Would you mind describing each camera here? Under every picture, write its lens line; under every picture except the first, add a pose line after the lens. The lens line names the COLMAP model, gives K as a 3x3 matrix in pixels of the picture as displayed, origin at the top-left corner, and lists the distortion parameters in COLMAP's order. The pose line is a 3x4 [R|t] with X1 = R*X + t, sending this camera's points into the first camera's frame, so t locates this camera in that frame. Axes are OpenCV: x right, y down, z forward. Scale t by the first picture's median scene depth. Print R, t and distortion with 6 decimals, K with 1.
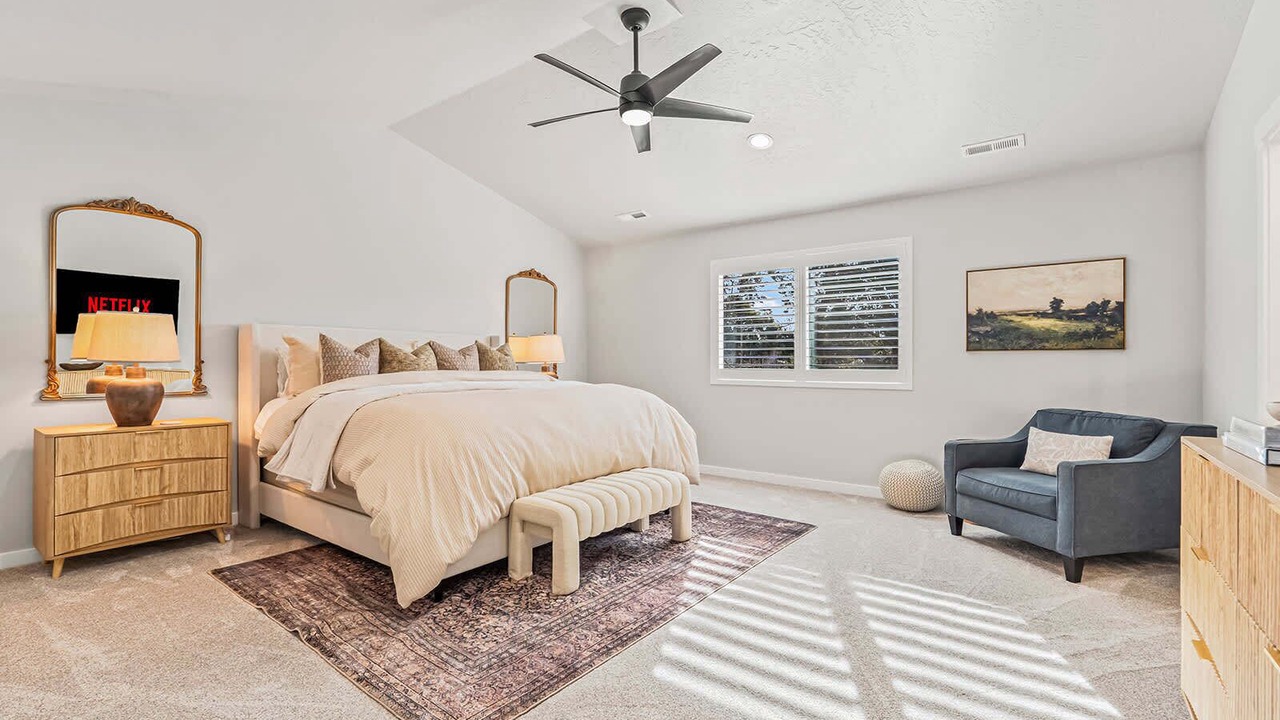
lens RADIAL K [[564.8, 0, 639.2], [0, 564.8, 361.5], [0, 0, 1]] dist [-0.004823, -0.000248]
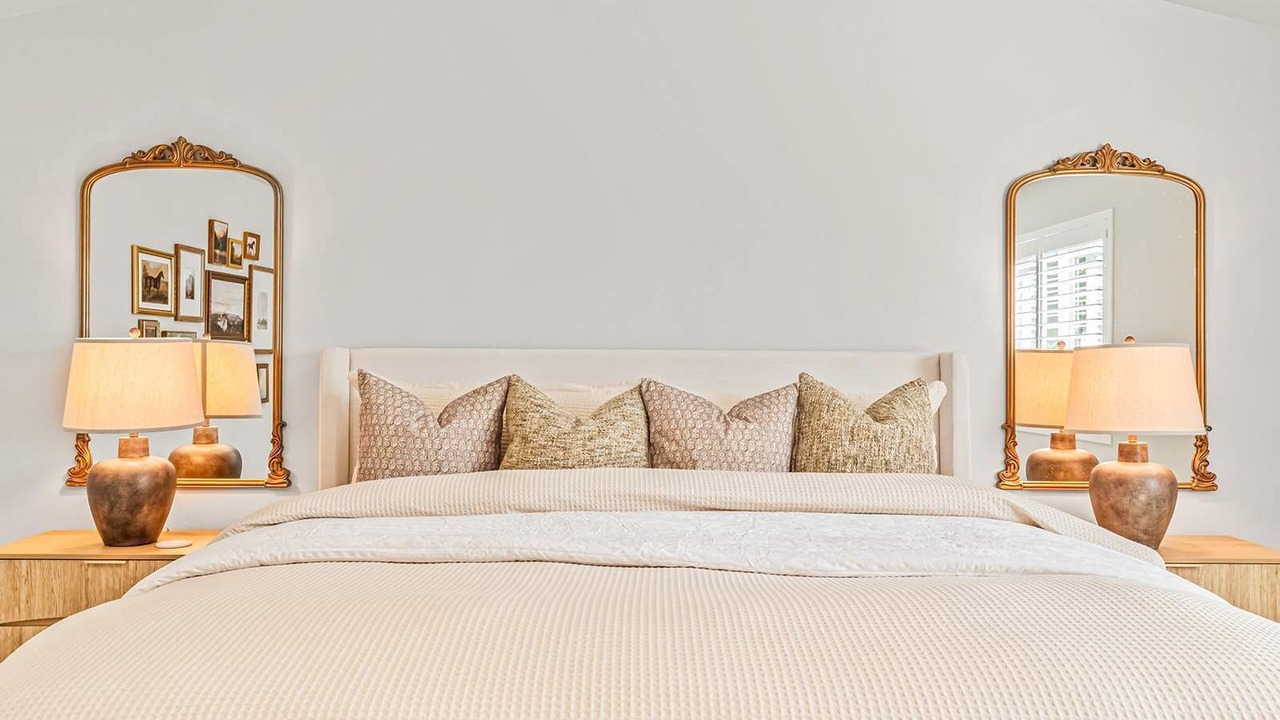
lens RADIAL K [[988.5, 0, 639.9], [0, 988.5, 356.7], [0, 0, 1]] dist [-0.004985, 0.001006]
pose [[0.606349, -0.009921, -0.795136, 0.166147], [-0.002227, 0.999897, -0.014174, -0.051108], [0.795195, 0.010366, 0.606265, 0.704456]]
